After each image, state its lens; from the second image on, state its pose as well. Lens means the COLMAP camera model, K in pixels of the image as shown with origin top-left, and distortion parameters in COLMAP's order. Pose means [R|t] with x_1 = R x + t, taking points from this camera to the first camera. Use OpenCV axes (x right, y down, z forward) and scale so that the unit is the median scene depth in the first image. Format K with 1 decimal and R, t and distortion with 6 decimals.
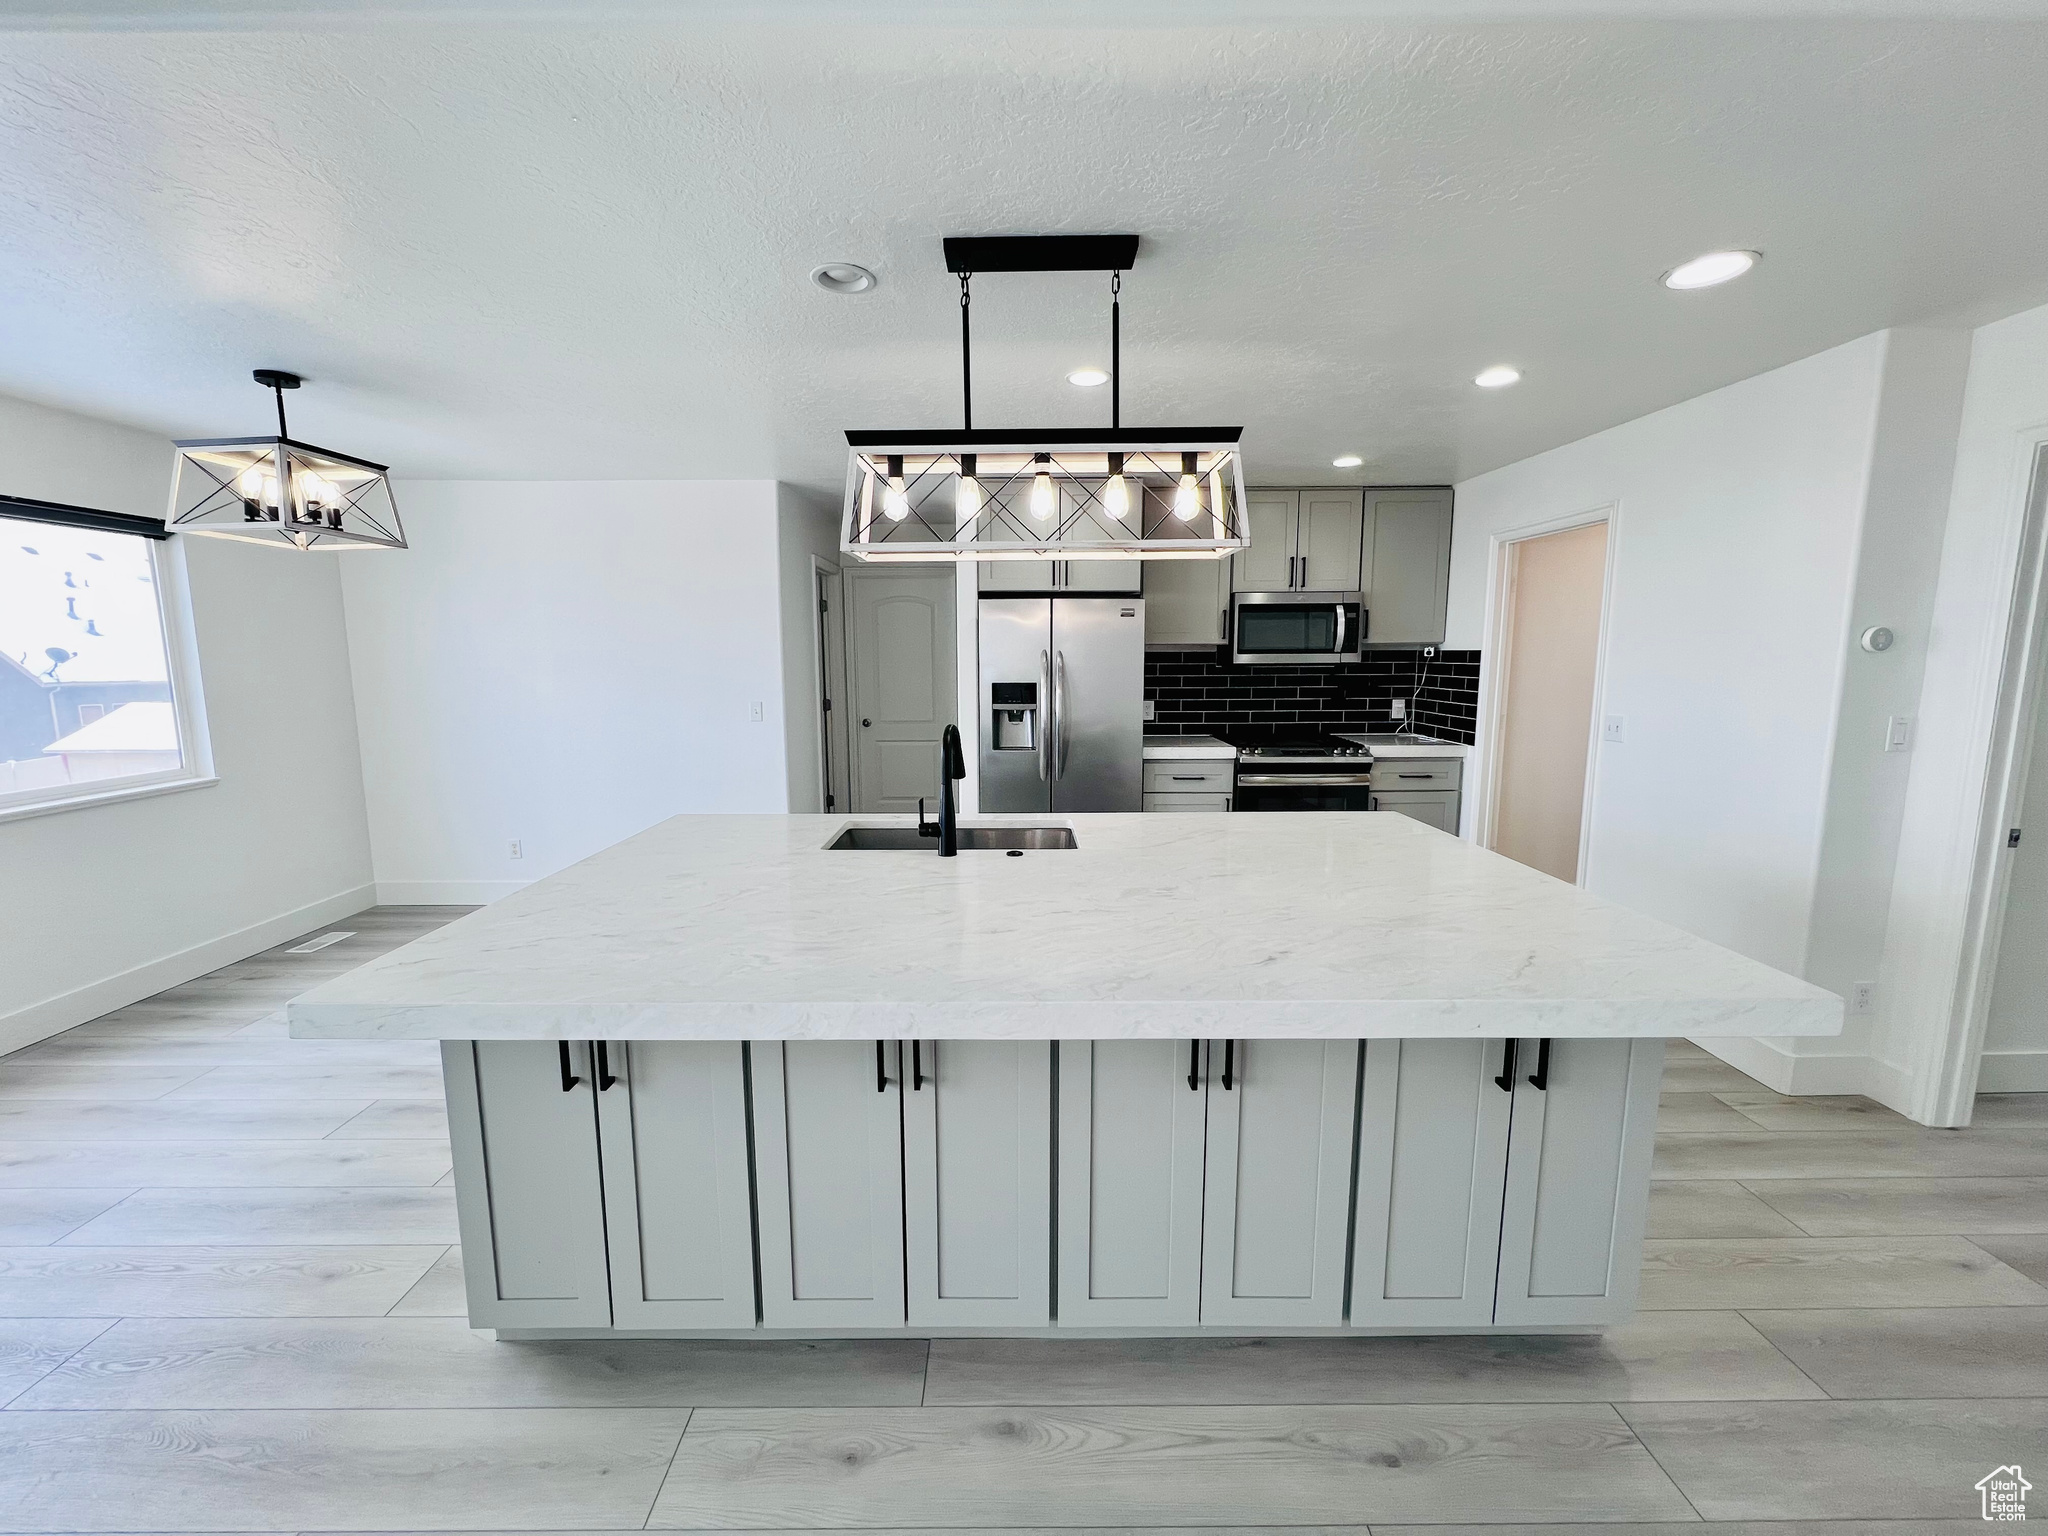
lens RADIAL K [[820.8, 0, 1015.0], [0, 820.8, 762.7], [0, 0, 1]] dist [0.004921, -0.000051]
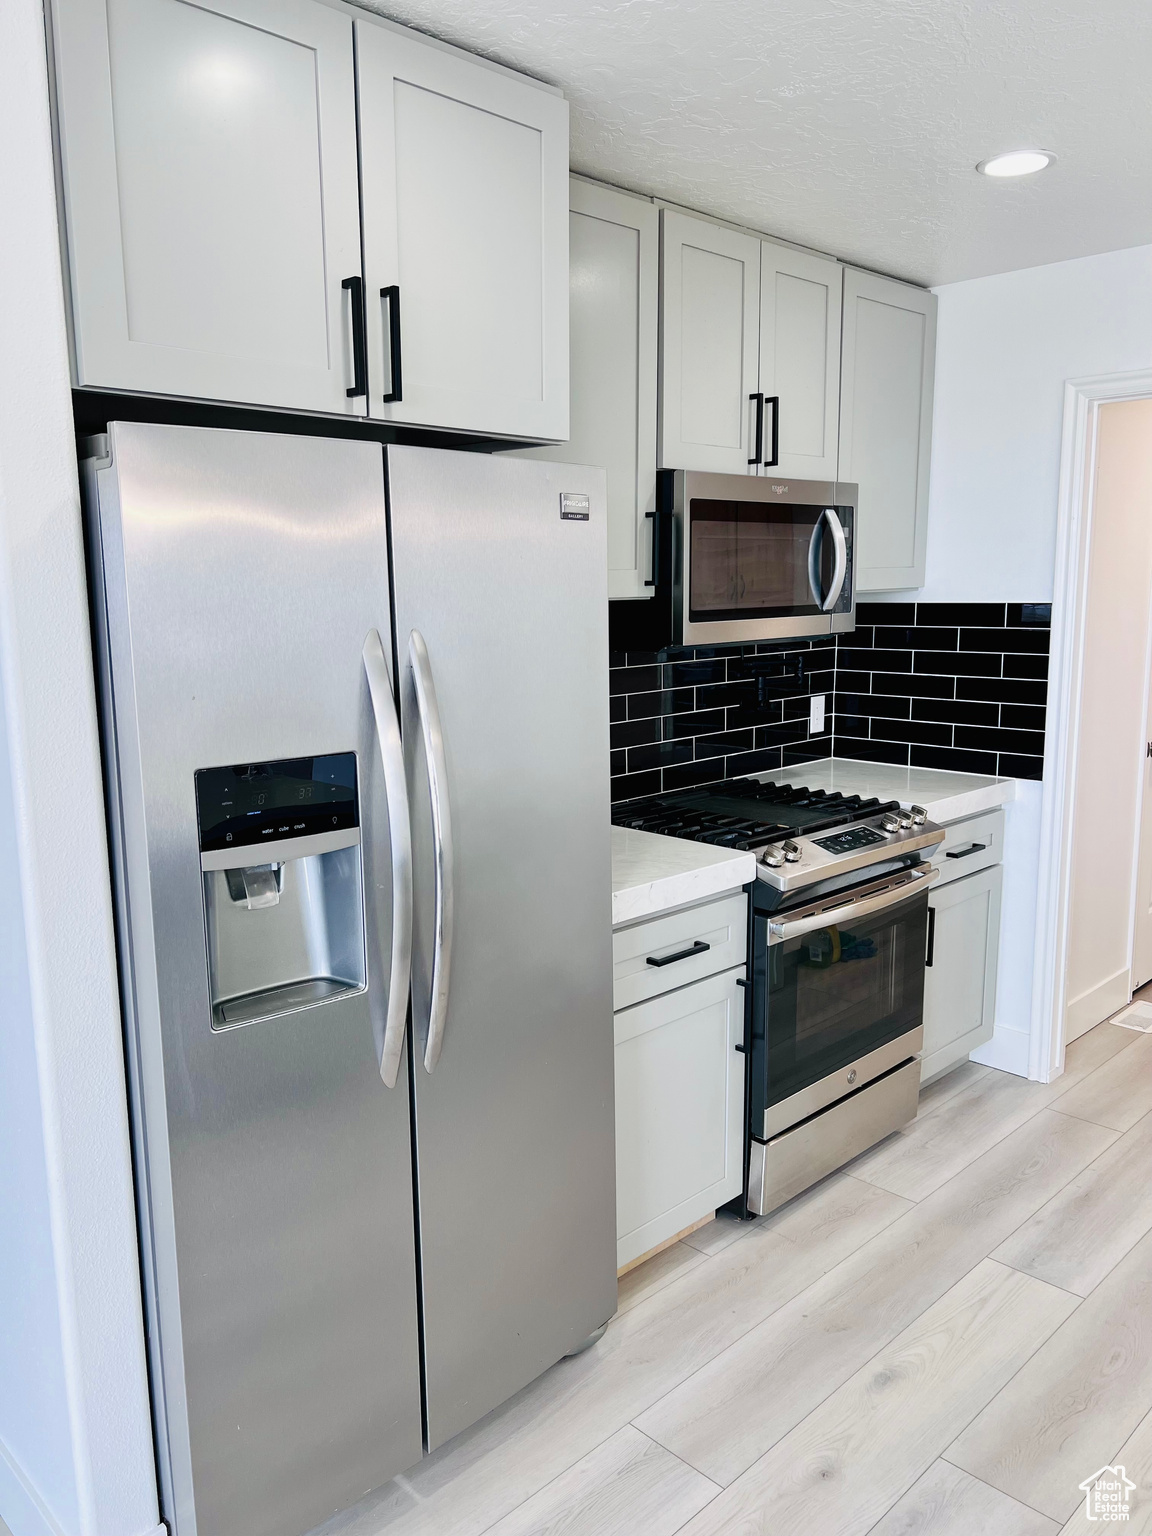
lens RADIAL K [[1153.9, 0, 579.5], [0, 1153.9, 774.4], [0, 0, 1]] dist [0.043218, 0.000261]
pose [[0.717302, -0.118926, 0.686538, -0.184862], [0.103910, 0.992566, 0.063372, -0.104229], [-0.688971, 0.025881, 0.724327, 0.653466]]
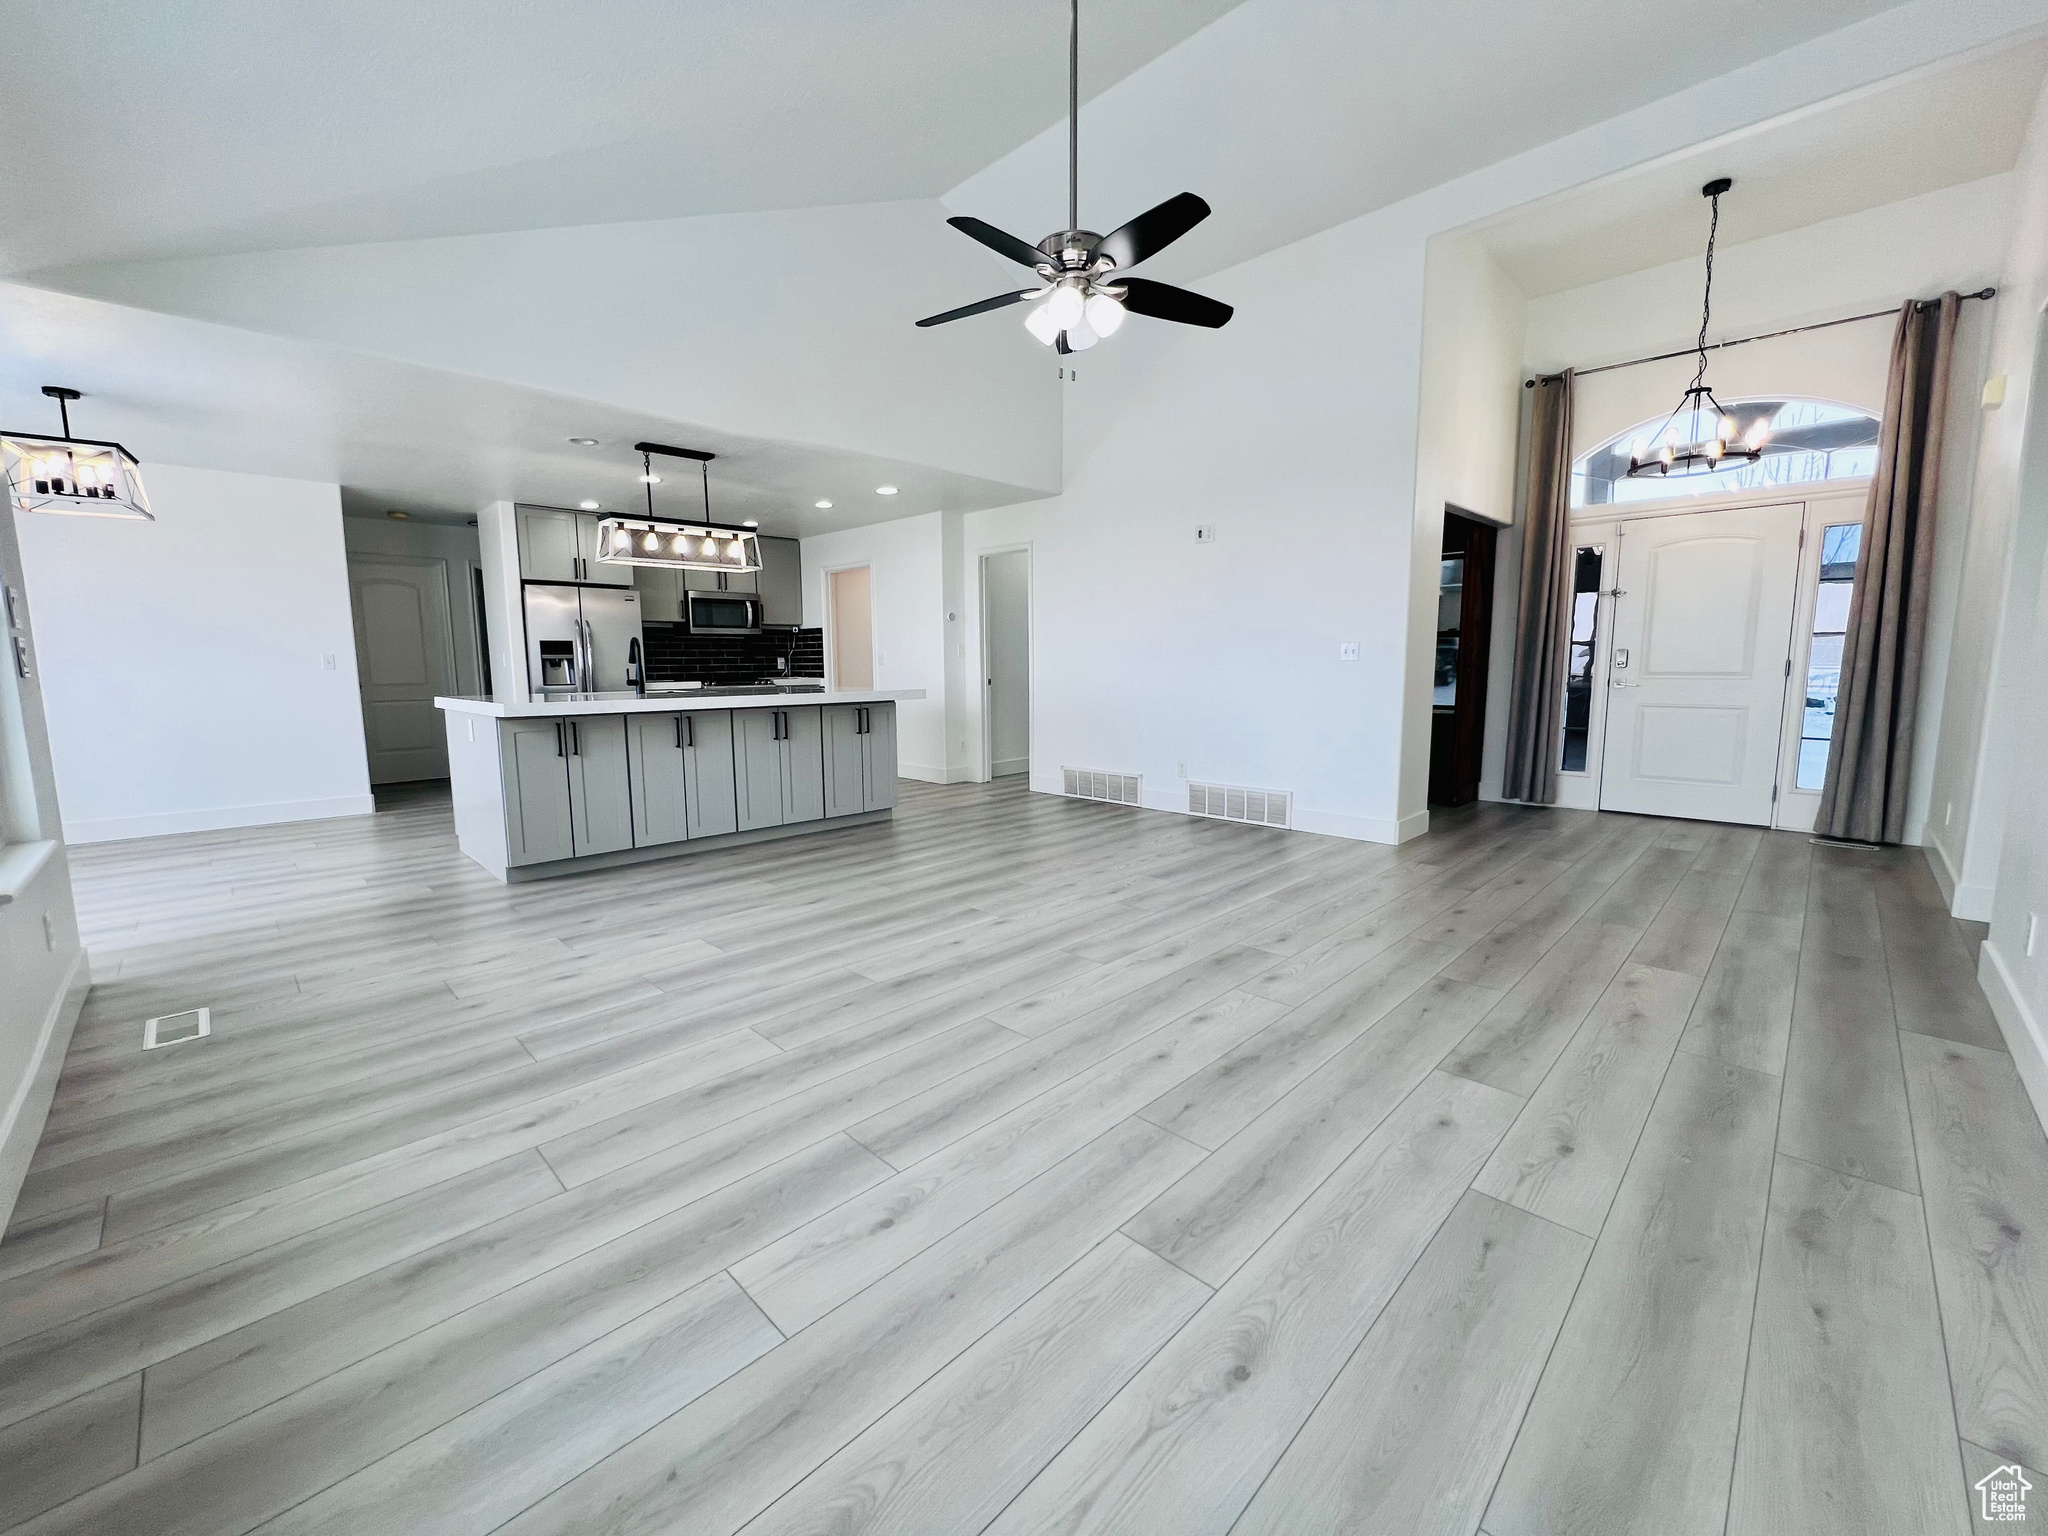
lens RADIAL K [[820.8, 0, 1009.8], [0, 820.8, 760.4], [0, 0, 1]] dist [0.004921, -0.000051]
pose [[0.718120, -0.087398, 0.690410, -0.461649], [0.100710, 0.994691, 0.021164, 0.172750], [-0.688594, 0.054333, 0.723109, -0.660766]]
